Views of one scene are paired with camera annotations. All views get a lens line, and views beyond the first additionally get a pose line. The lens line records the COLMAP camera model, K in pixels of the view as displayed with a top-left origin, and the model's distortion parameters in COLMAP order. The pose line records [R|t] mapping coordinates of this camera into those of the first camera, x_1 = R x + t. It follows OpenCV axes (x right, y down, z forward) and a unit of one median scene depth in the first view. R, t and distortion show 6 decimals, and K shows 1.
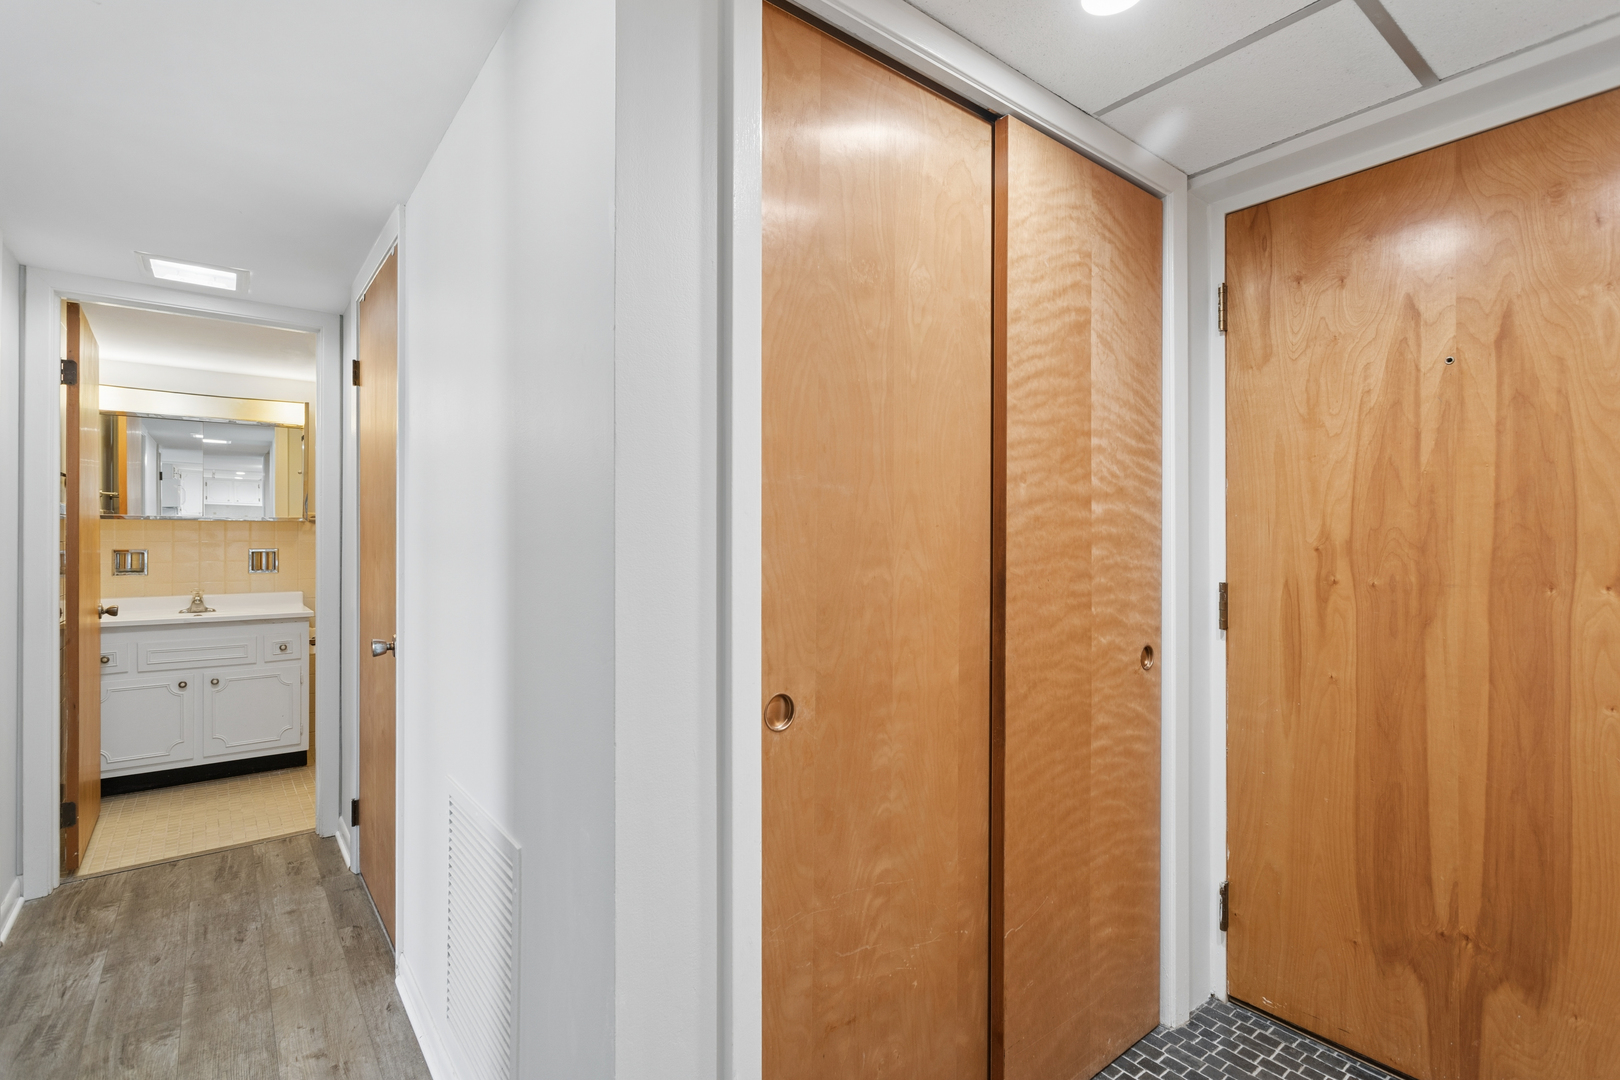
lens RADIAL K [[765.0, 0, 807.9], [0, 765.0, 541.3], [0, 0, 1]] dist [0.002030, 0.000204]
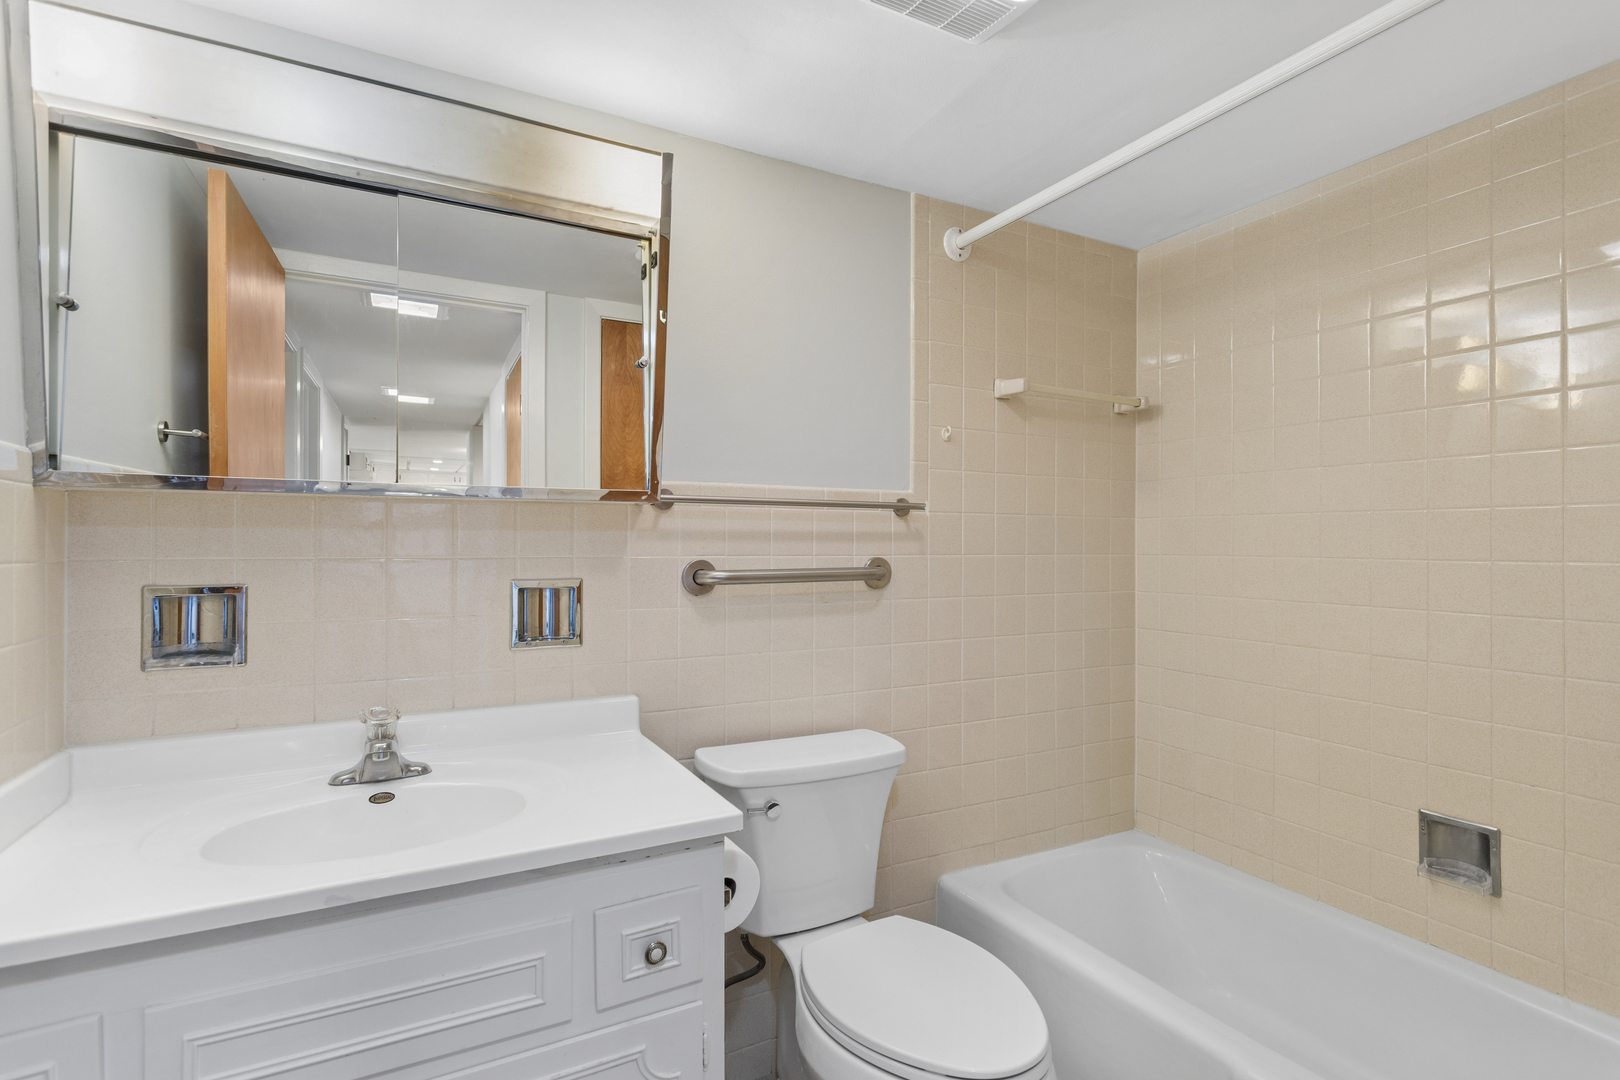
lens RADIAL K [[765.0, 0, 807.9], [0, 765.0, 541.3], [0, 0, 1]] dist [0.002030, 0.000204]
pose [[0.984515, 0.000271, -0.175301, -0.527860], [-0.000952, 0.999992, -0.003804, -0.006829], [0.175299, 0.003912, 0.984508, 0.669014]]
